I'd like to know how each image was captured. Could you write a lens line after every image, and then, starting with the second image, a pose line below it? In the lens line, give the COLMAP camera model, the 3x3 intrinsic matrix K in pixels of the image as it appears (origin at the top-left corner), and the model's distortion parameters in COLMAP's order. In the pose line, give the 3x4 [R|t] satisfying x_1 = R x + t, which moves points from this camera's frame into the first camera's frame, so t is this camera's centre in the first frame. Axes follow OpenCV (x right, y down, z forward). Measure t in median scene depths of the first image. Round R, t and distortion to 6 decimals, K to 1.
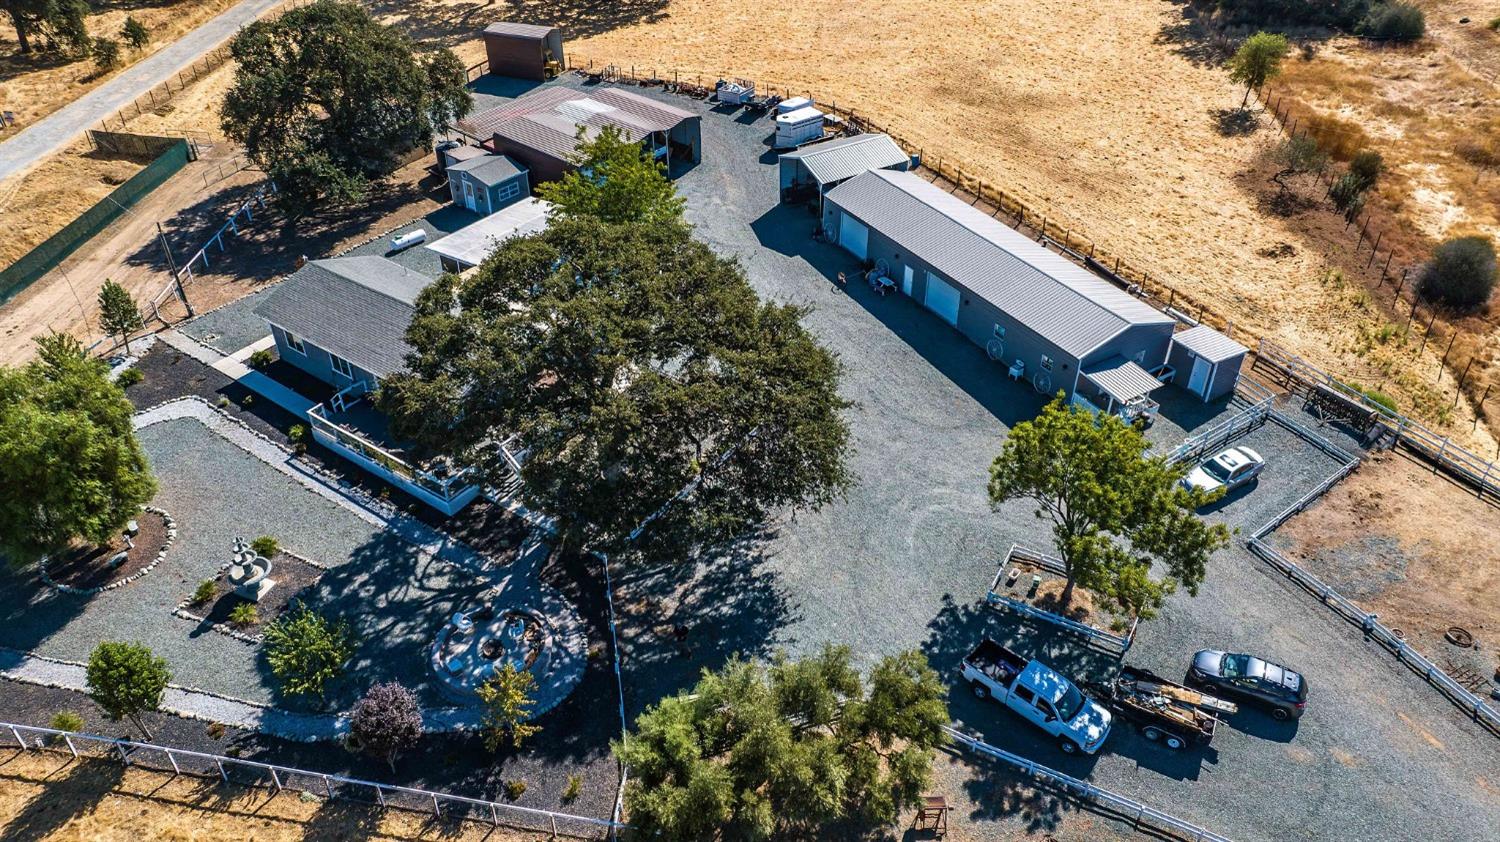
lens RADIAL K [[1054.2, 0, 760.3], [0, 1054.2, 406.5], [0, 0, 1]] dist [-0.047513, 0.049387]
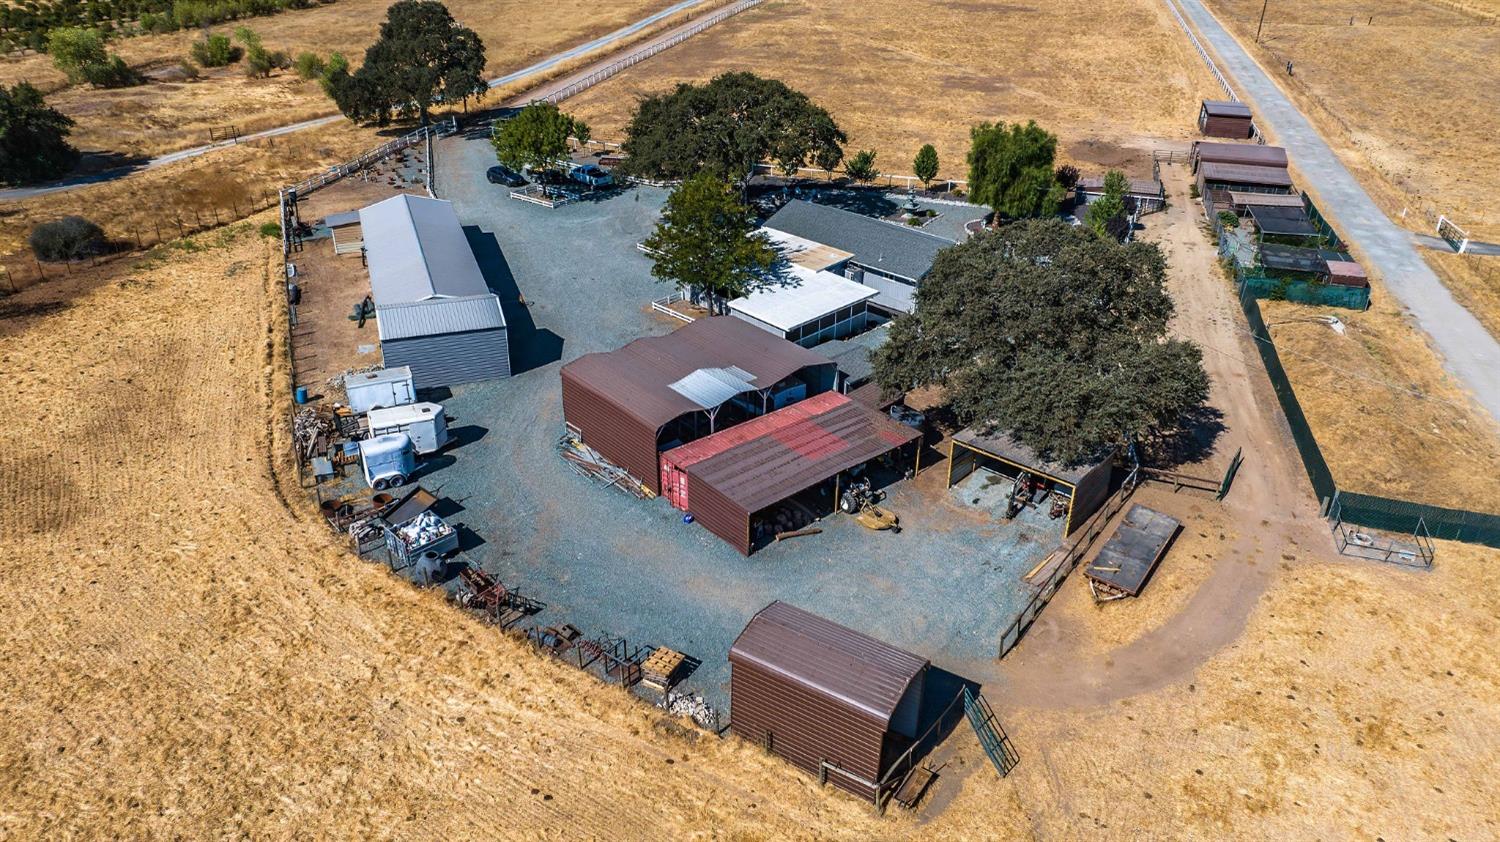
lens RADIAL K [[1054.2, 0, 756.0], [0, 1054.2, 423.4], [0, 0, 1]] dist [-0.047513, 0.049387]
pose [[-0.984315, -0.095714, 0.148198, -0.406352], [0.092600, 0.434709, 0.895798, -1.210613], [-0.150163, 0.895470, -0.419028, 1.773102]]
